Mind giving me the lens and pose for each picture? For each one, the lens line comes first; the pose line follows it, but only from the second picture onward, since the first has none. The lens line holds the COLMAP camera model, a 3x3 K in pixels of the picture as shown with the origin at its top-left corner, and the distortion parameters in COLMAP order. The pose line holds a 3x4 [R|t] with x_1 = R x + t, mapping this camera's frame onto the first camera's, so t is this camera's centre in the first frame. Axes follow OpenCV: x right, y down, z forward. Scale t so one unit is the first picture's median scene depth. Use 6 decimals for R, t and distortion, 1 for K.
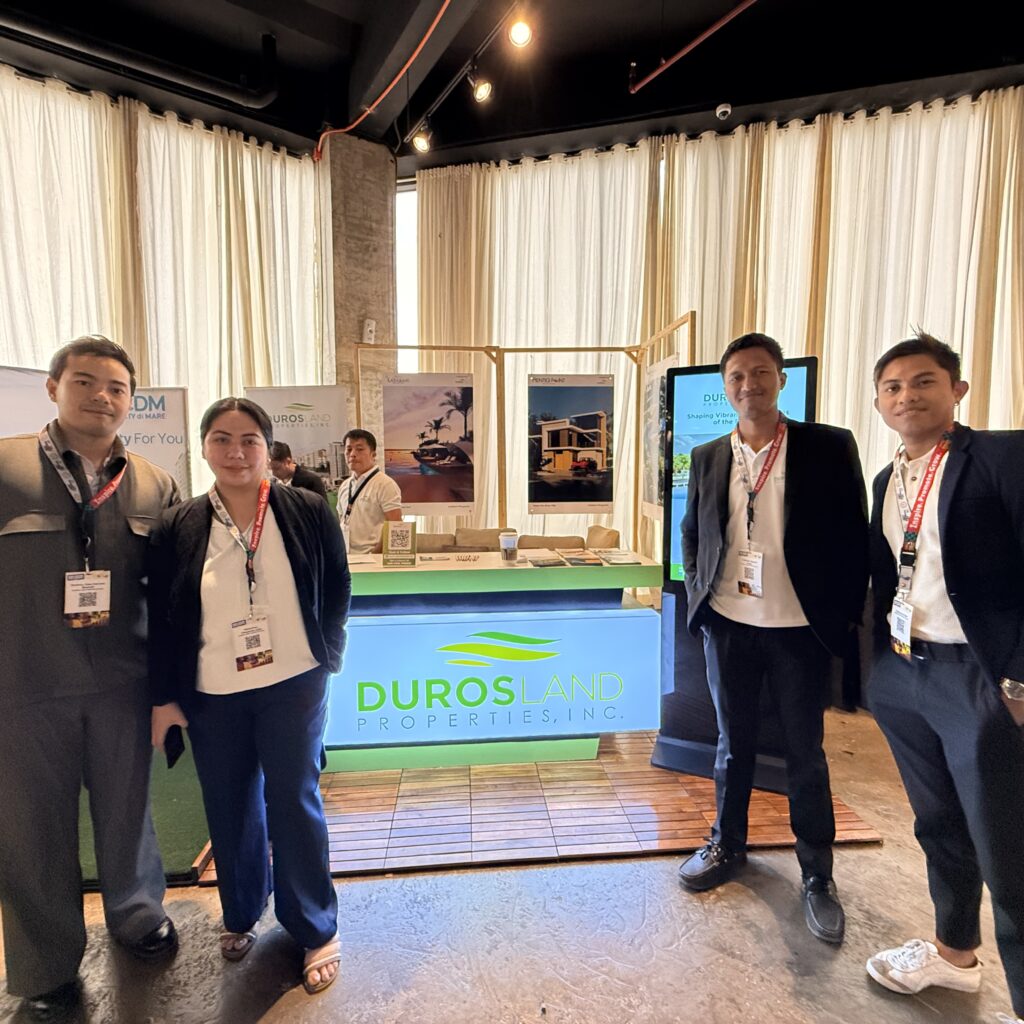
lens RADIAL K [[546.9, 0, 511.7], [0, 546.9, 490.7], [0, 0, 1]] dist [-0.002190, 0.000553]
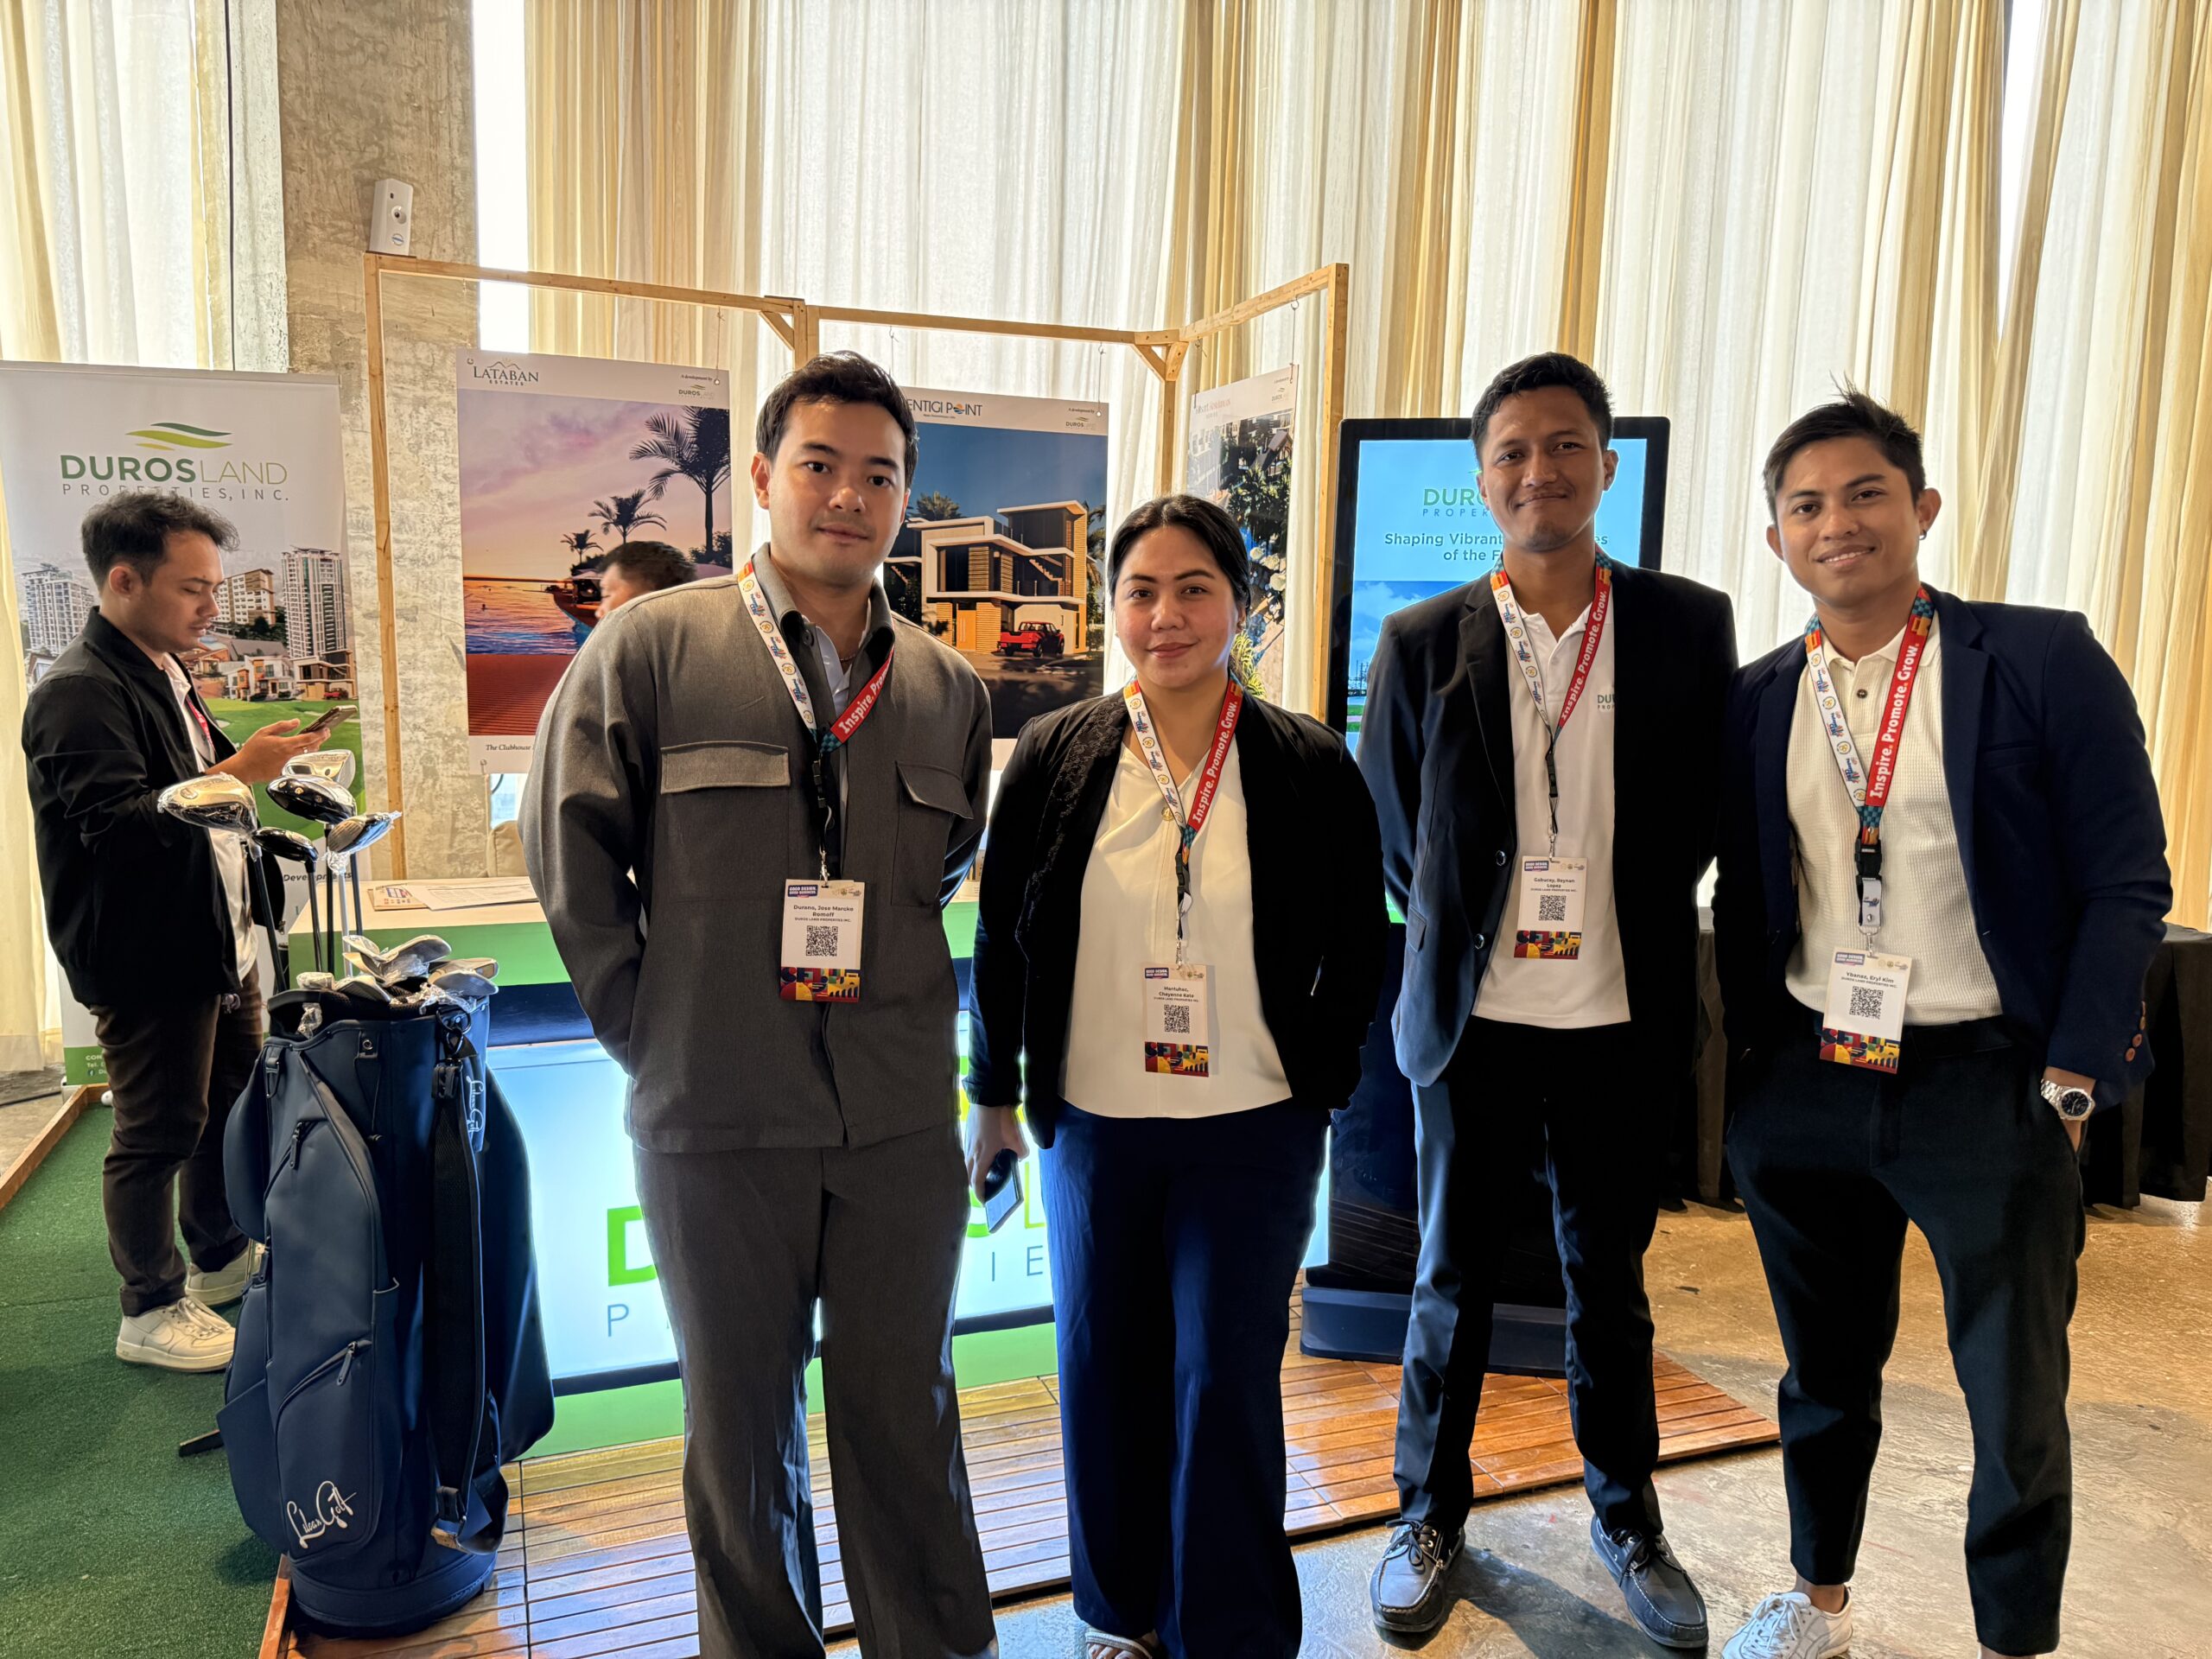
lens RADIAL K [[1532.2, 0, 1106.0], [0, 1532.2, 829.5], [0, 0, 1]] dist [0.000415, -0.044171]
pose [[0.959907, -0.001278, 0.280315, -0.115418], [-0.021003, 0.996851, 0.076465, 0.000321], [-0.279530, -0.079287, 0.956858, -0.038993]]
